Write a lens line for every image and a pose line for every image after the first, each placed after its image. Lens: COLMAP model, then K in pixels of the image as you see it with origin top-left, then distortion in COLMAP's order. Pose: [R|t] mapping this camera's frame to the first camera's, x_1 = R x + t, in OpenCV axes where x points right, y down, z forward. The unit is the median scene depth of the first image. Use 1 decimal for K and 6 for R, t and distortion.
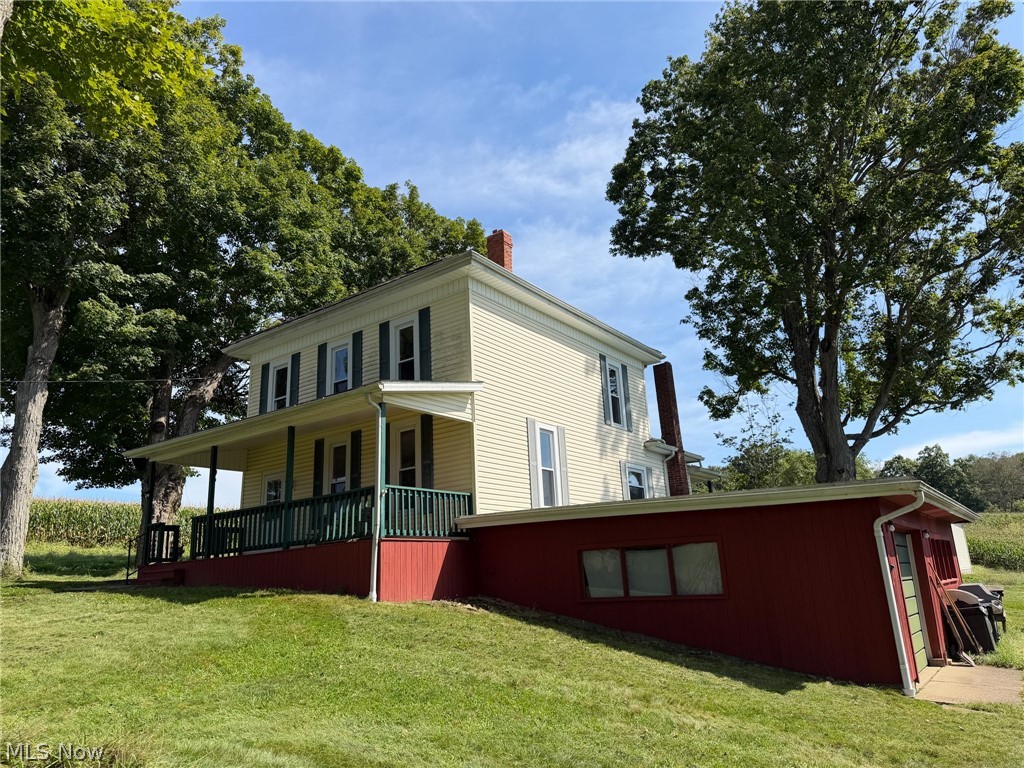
lens RADIAL K [[717.1, 0, 512.0], [0, 717.1, 384.0], [0, 0, 1]] dist [-0.003480, -0.005966]
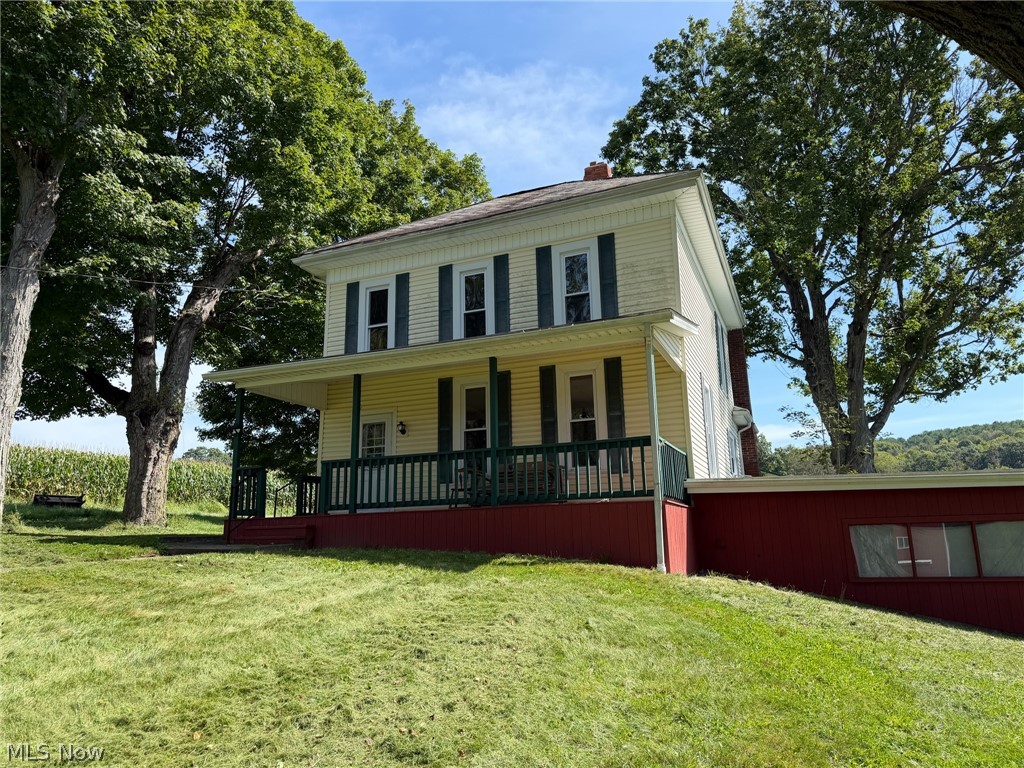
lens RADIAL K [[702.6, 0, 508.5], [0, 702.6, 388.1], [0, 0, 1]] dist [0.062379, -0.101895]
pose [[0.973374, 0.079570, 0.214967, -0.279731], [-0.090470, 0.995041, 0.041333, 0.036277], [-0.210612, -0.059680, 0.975746, 0.136877]]
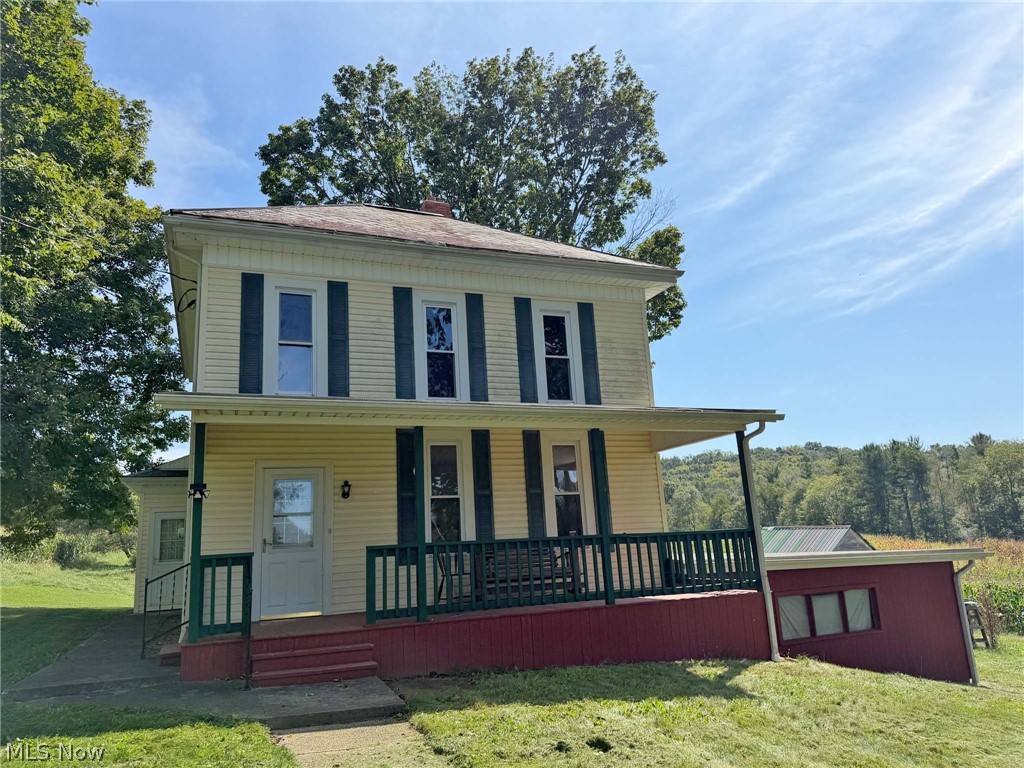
lens RADIAL K [[717.1, 0, 512.0], [0, 717.1, 384.0], [0, 0, 1]] dist [-0.003480, -0.005966]
pose [[0.523377, 0.210719, 0.825635, -0.583951], [-0.201767, 0.972032, -0.120180, 0.072670], [-0.827868, -0.103686, 0.551256, 0.418632]]
